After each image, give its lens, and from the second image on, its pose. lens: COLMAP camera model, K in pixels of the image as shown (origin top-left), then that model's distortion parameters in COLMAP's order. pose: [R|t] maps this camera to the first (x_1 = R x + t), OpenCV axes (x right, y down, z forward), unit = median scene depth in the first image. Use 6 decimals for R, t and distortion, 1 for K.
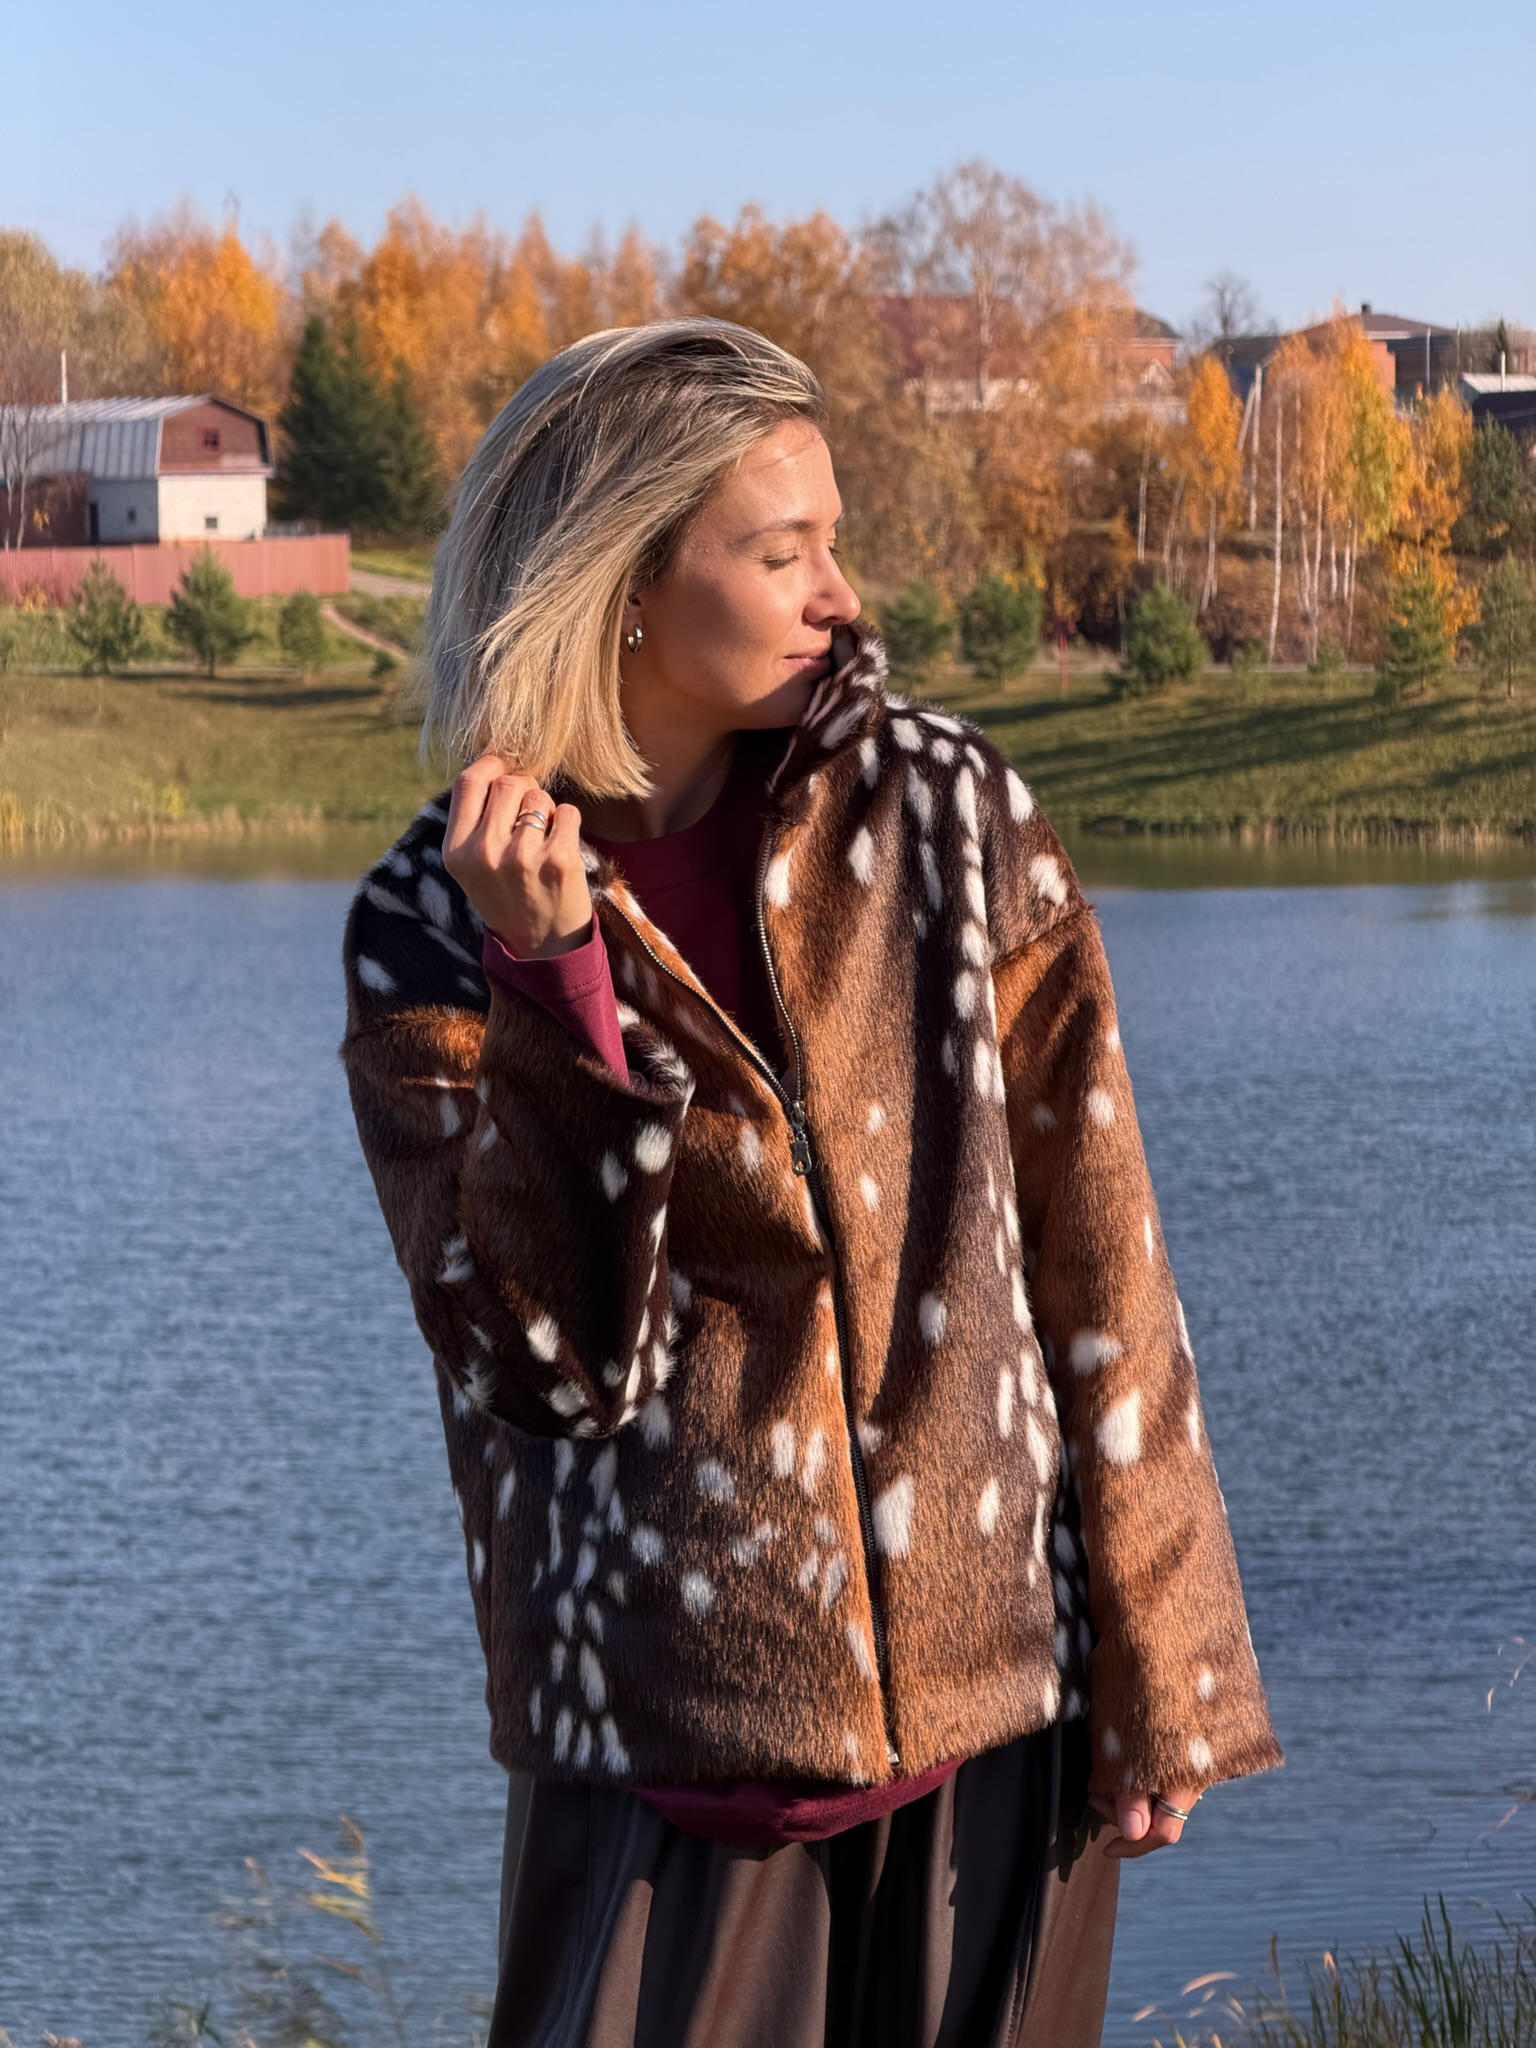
lens RADIAL K [[5960.4, 0, 768.0], [0, 5960.4, 1024.0], [0, 0, 1]] dist [-2.511210, 0.112575]
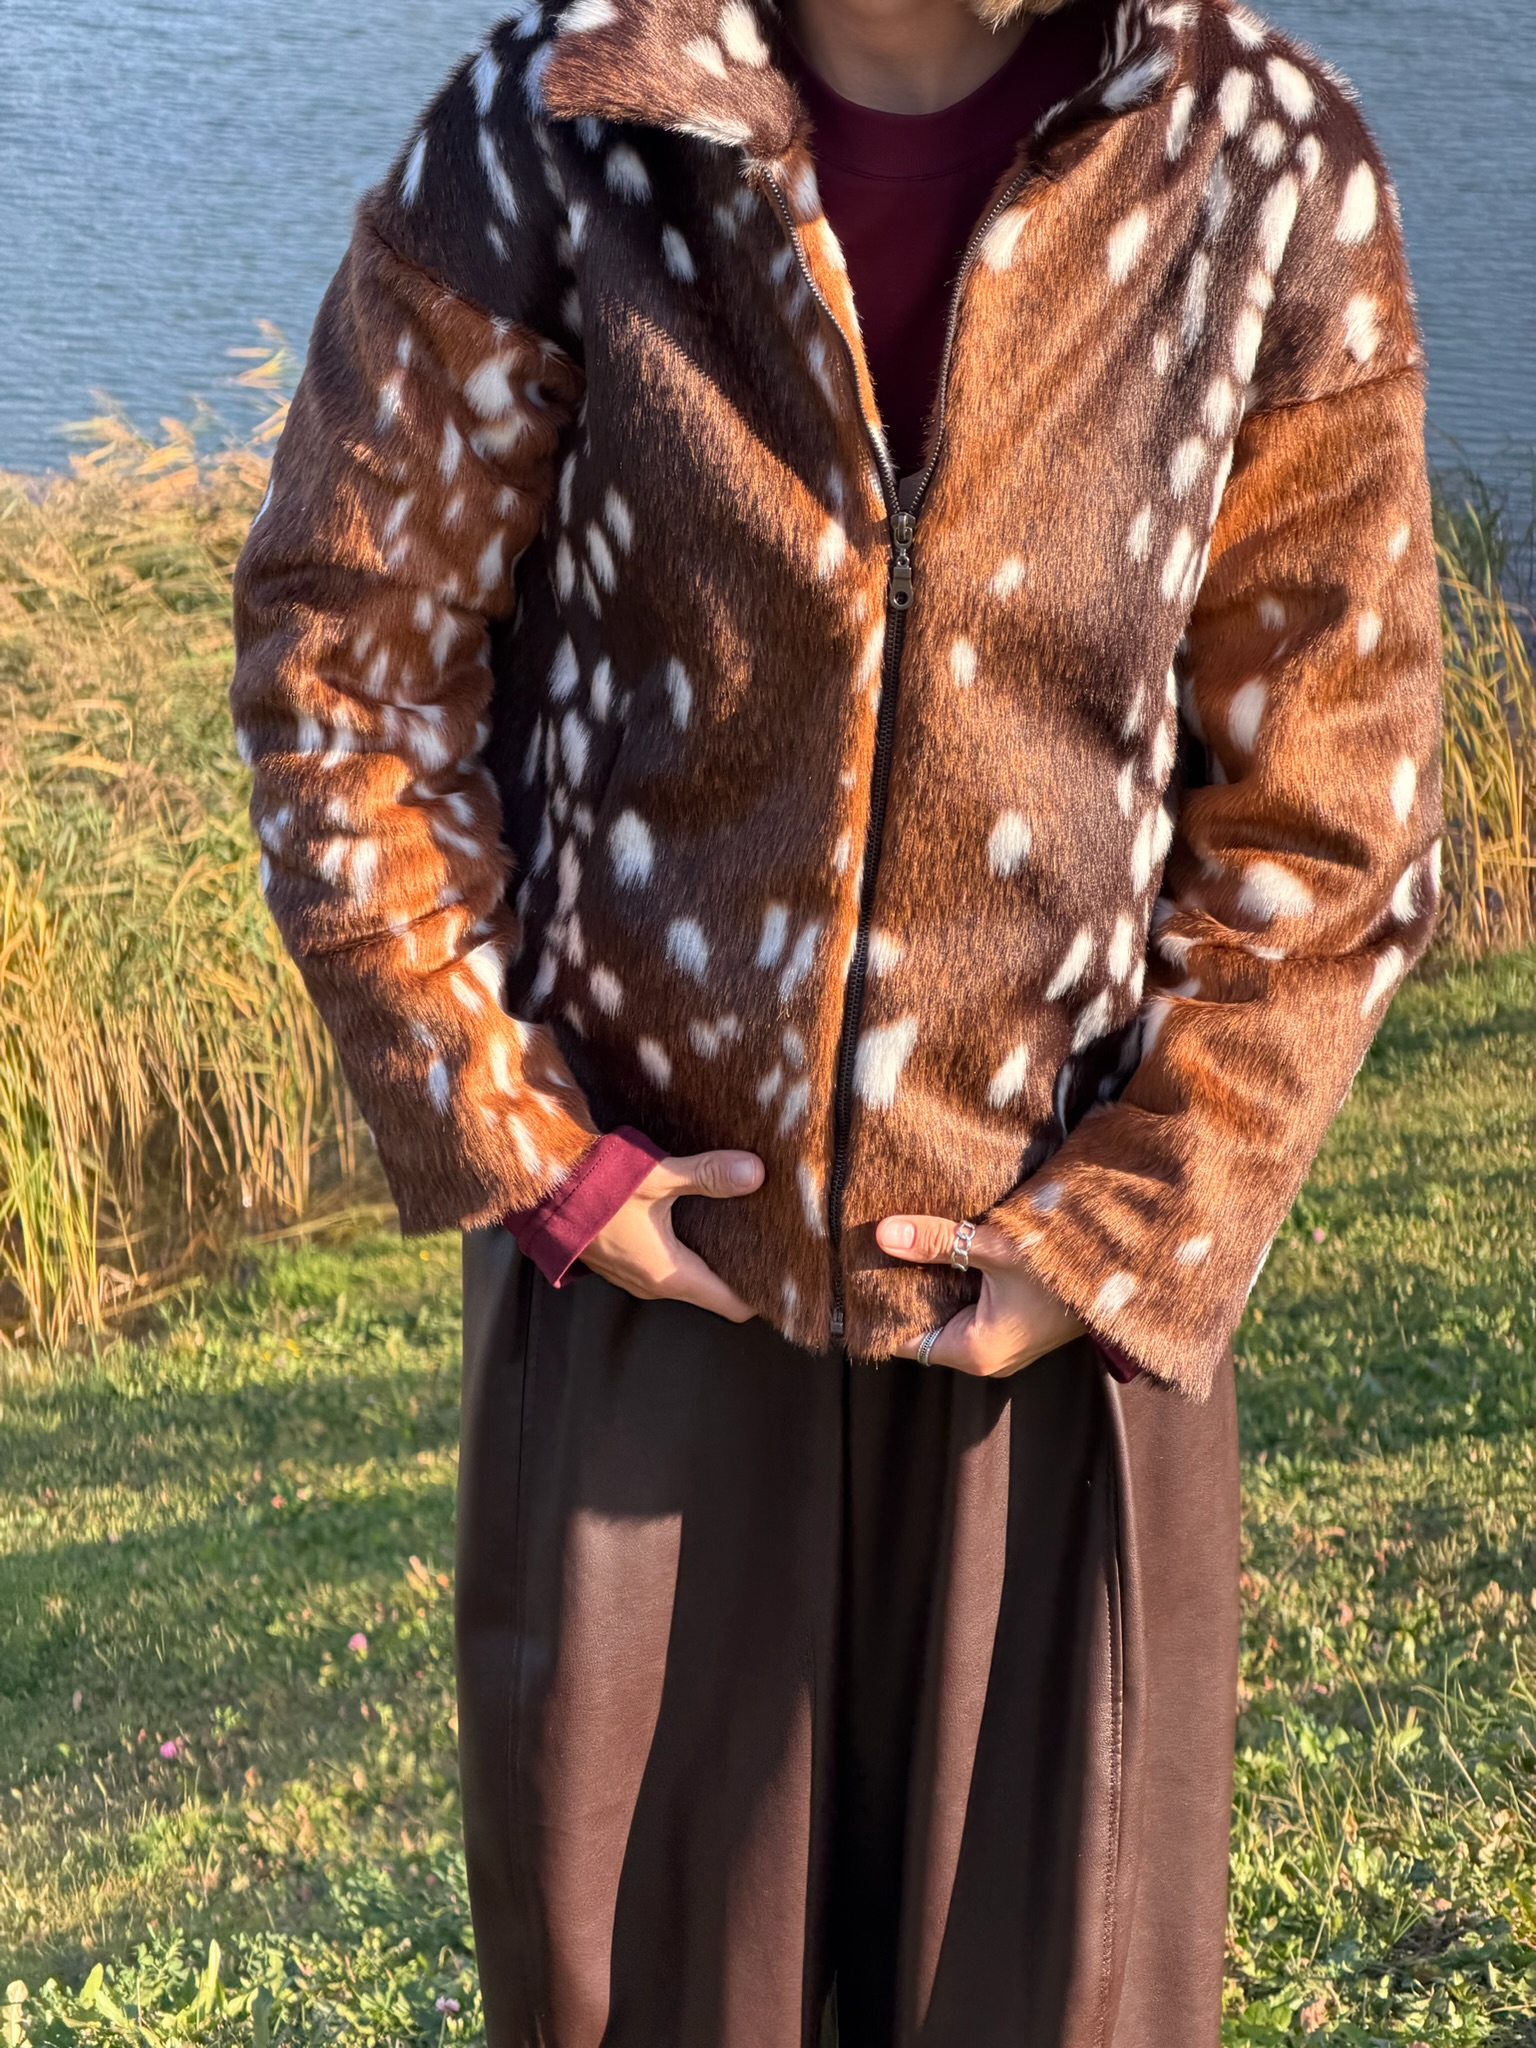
lens RADIAL K [[5961.3, 0, 768.0], [0, 5961.3, 1024.0], [0, 0, 1]] dist [0.011304, 0.105446]
pose [[0.942639, 0.333814, -0.000690, 0.006991], [-0.332354, 0.938704, 0.091517, 0.010450], [0.031197, -0.086039, 0.995803, 0.218646]]
